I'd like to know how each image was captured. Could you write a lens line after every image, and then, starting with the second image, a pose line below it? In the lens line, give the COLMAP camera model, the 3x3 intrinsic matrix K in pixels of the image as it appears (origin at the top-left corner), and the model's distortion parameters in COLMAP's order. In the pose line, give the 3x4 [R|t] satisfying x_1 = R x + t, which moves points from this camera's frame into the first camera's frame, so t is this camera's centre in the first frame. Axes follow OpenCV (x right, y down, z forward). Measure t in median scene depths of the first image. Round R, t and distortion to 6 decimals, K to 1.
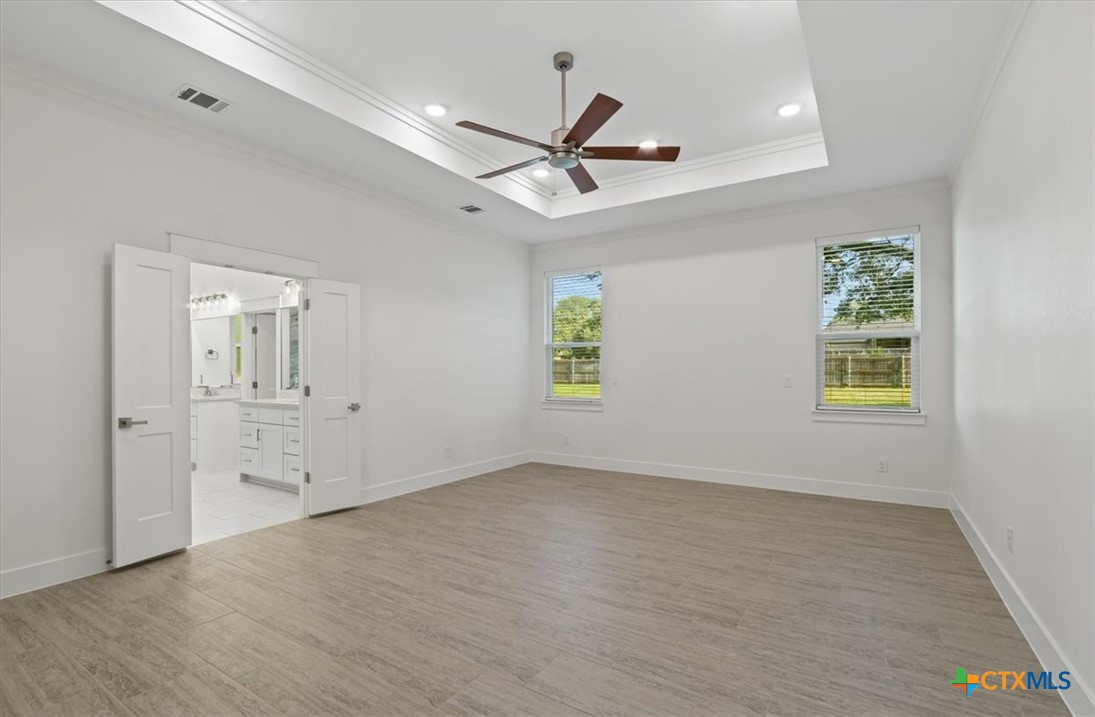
lens RADIAL K [[503.3, 0, 545.5], [0, 503.3, 365.7], [0, 0, 1]] dist [-0.005341, -0.000226]
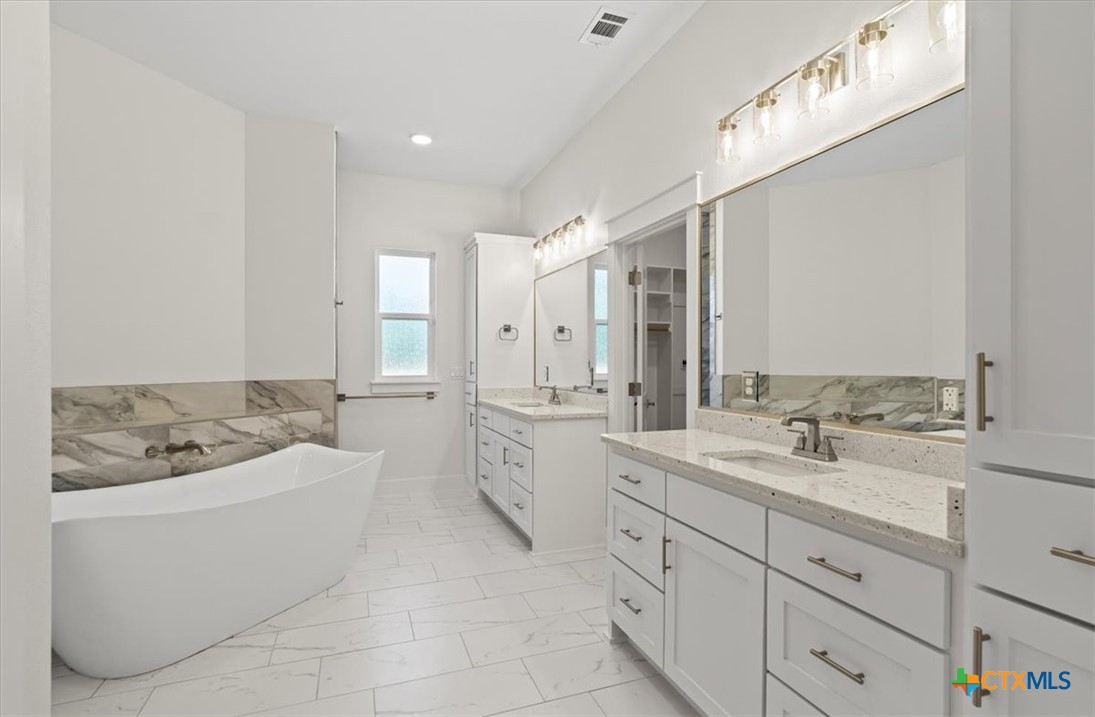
lens RADIAL K [[503.3, 0, 546.2], [0, 503.3, 358.1], [0, 0, 1]] dist [-0.005341, -0.000226]
pose [[0.804129, 0.005269, -0.594431, -0.352059], [-0.005885, 0.999982, 0.000903, 0.007883], [0.594426, 0.002772, 0.804146, 0.552139]]
